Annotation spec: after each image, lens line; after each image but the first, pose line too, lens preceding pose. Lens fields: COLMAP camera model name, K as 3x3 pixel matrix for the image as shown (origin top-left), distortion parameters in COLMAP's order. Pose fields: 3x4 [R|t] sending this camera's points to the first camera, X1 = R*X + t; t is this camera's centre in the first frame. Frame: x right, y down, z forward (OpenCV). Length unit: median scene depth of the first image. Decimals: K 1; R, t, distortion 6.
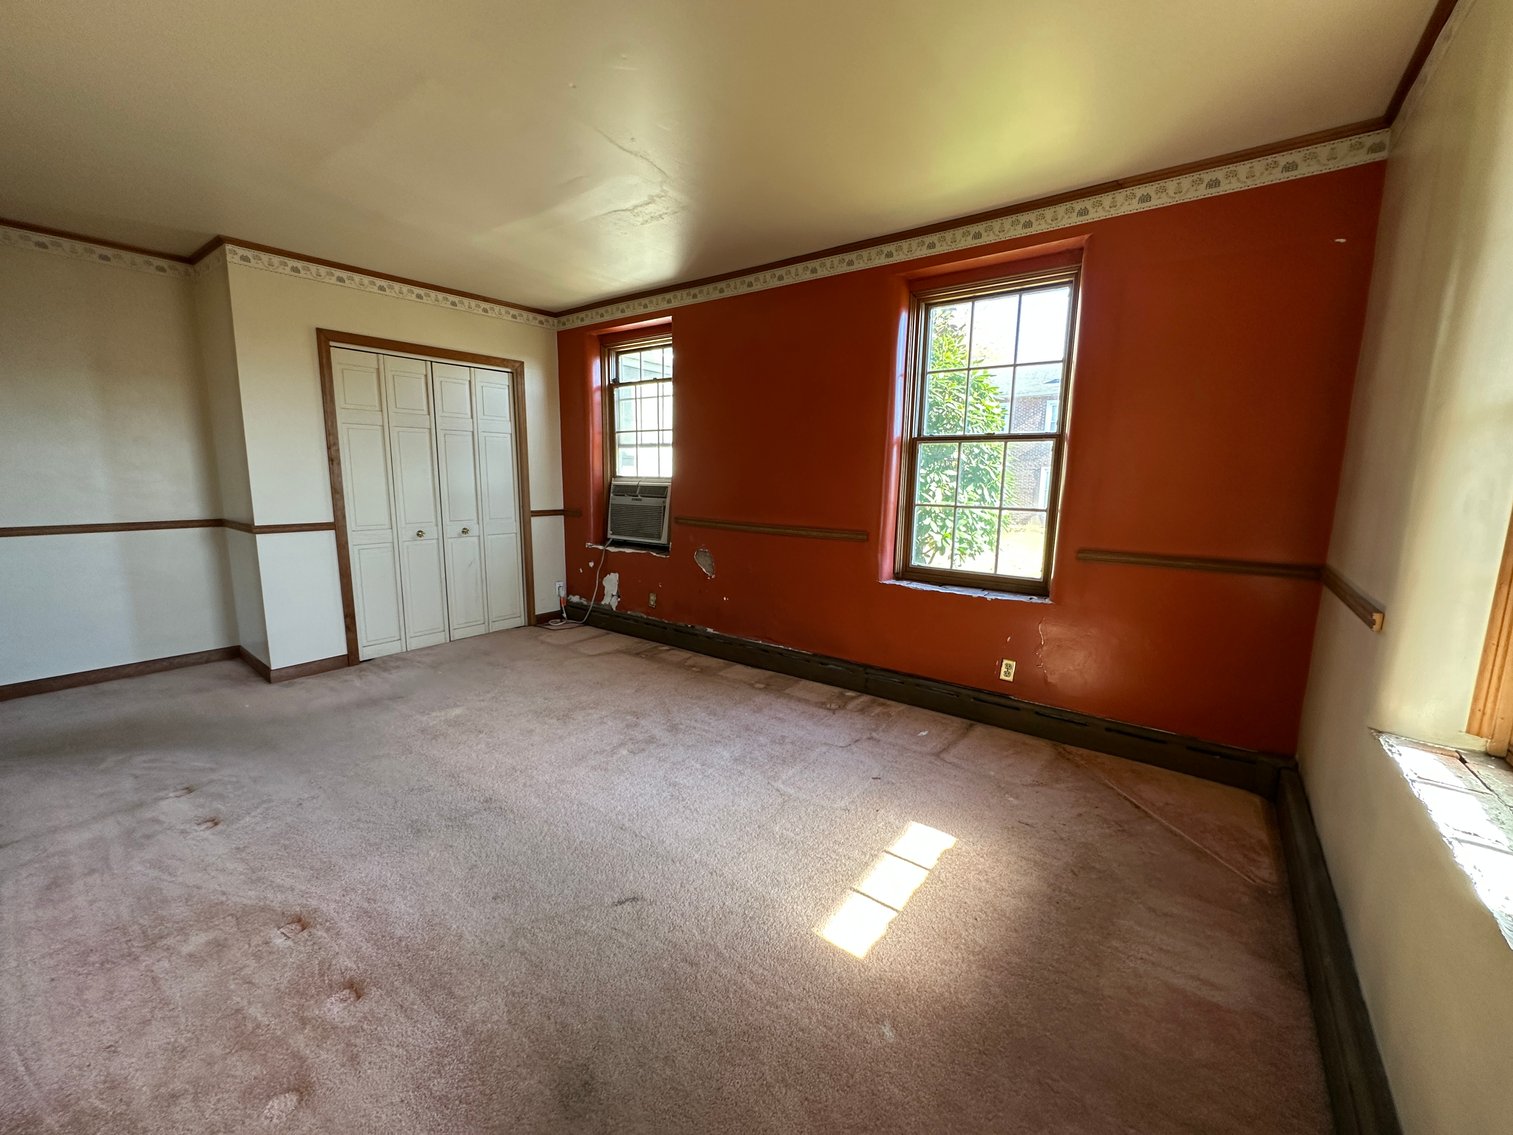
lens RADIAL K [[581.0, 0, 745.7], [0, 581.0, 554.6], [0, 0, 1]] dist [-0.001554, -0.000081]
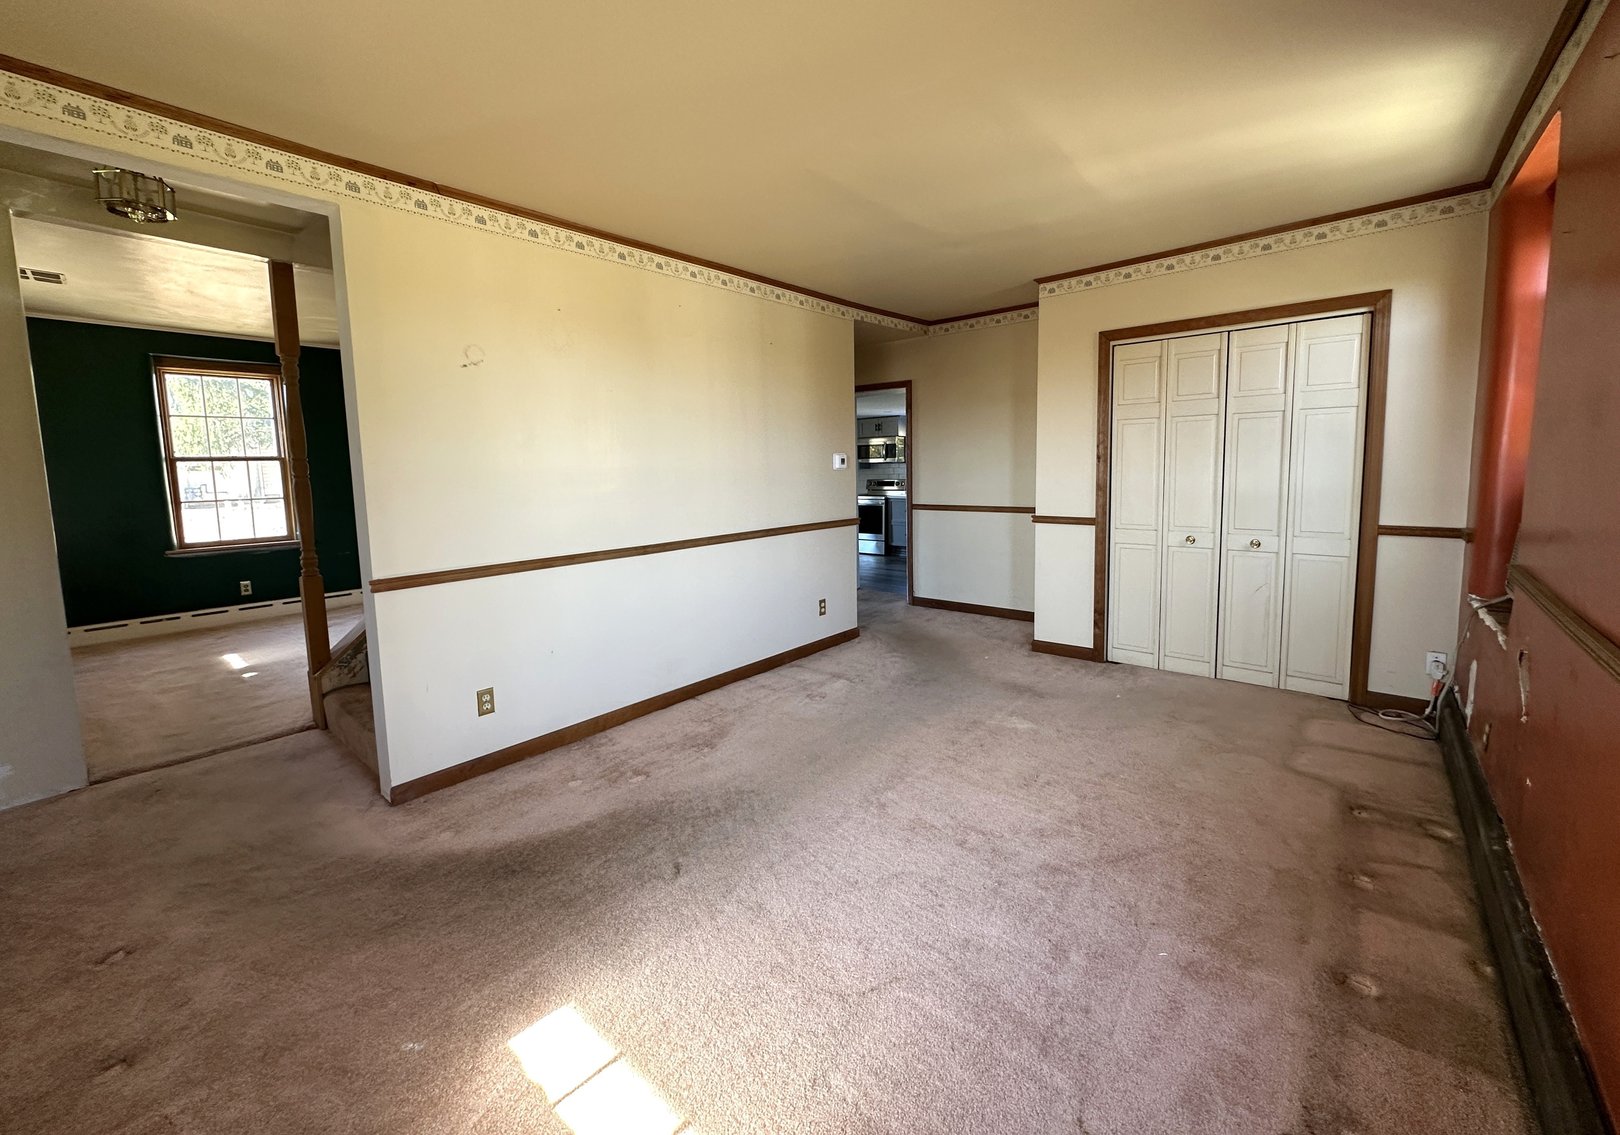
lens RADIAL K [[642.6, 0, 832.8], [0, 642.6, 523.1], [0, 0, 1]] dist [-0.001989, 0.000269]
pose [[-0.016210, 0.082442, -0.996464, 0.403670], [-0.118090, 0.989462, 0.083783, -0.082132], [0.992871, 0.119030, -0.006304, 0.516281]]
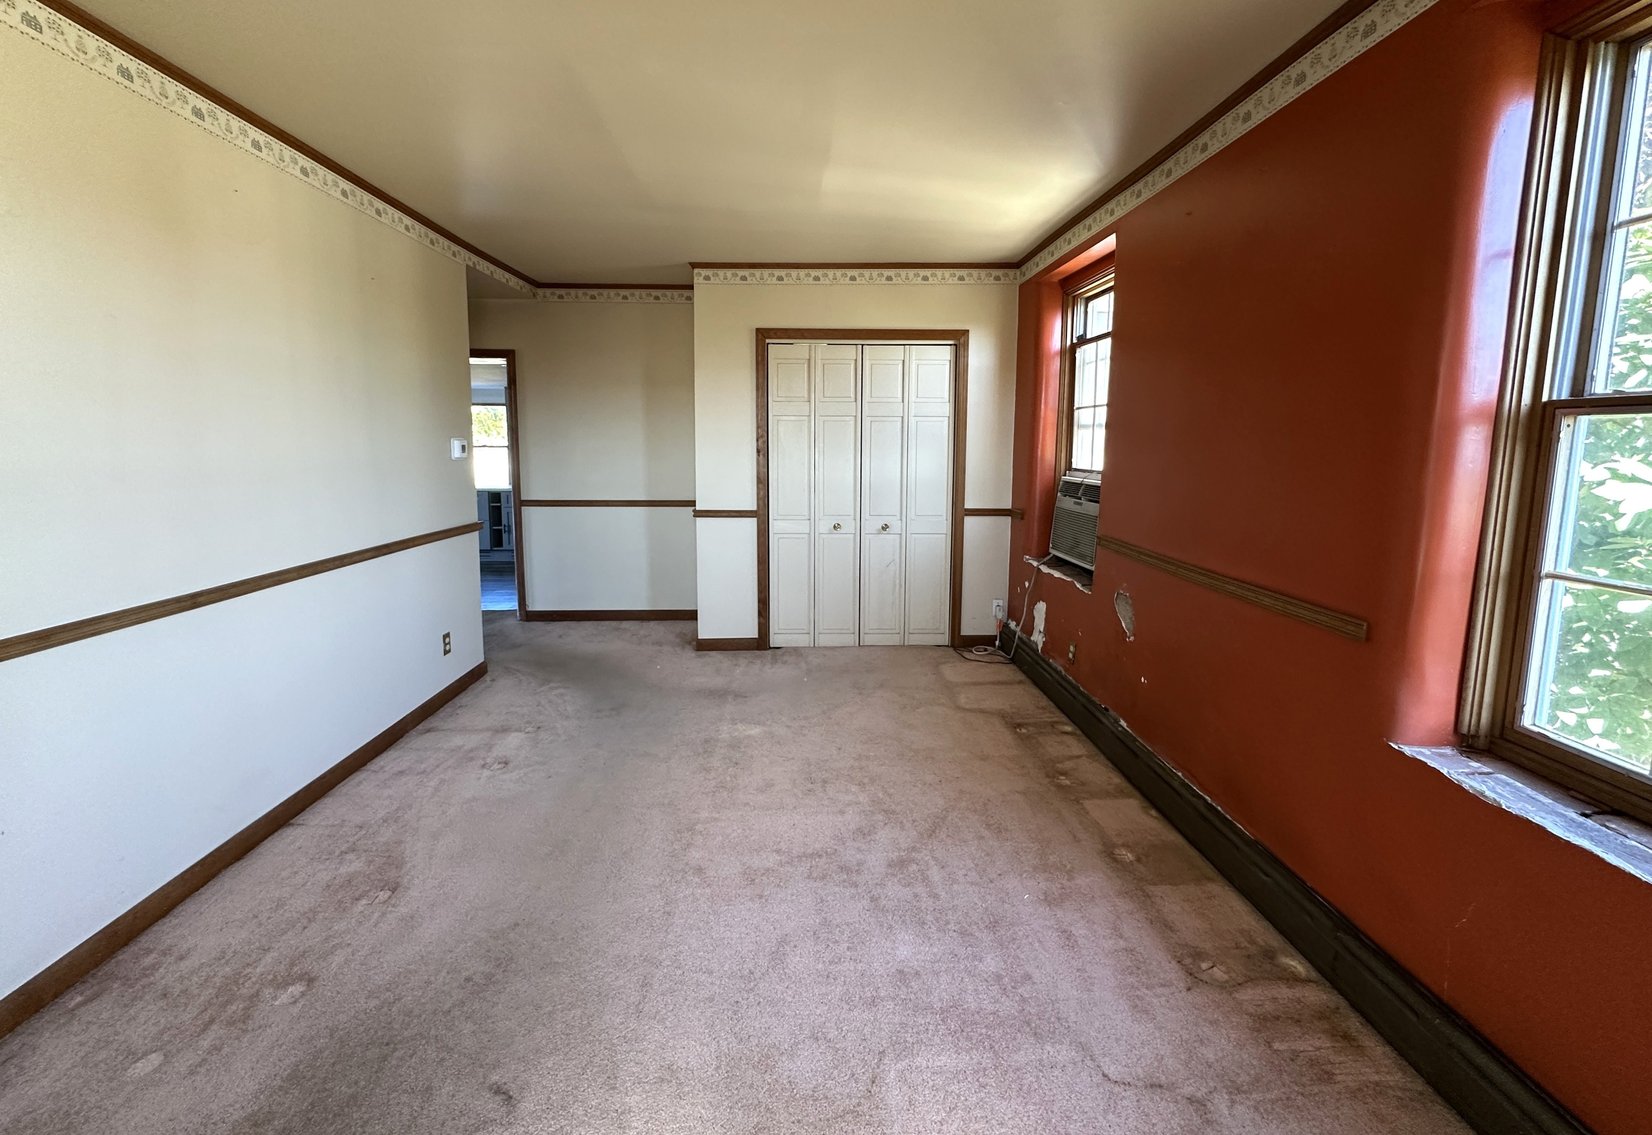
lens RADIAL K [[660.1, 0, 833.1], [0, 660.1, 510.7], [0, 0, 1]] dist [-0.003519, 0.000525]
pose [[0.653713, 0.070063, -0.753492, 0.261121], [-0.104715, 0.994501, 0.001625, -0.067122], [0.749463, 0.077840, 0.657455, 0.302933]]
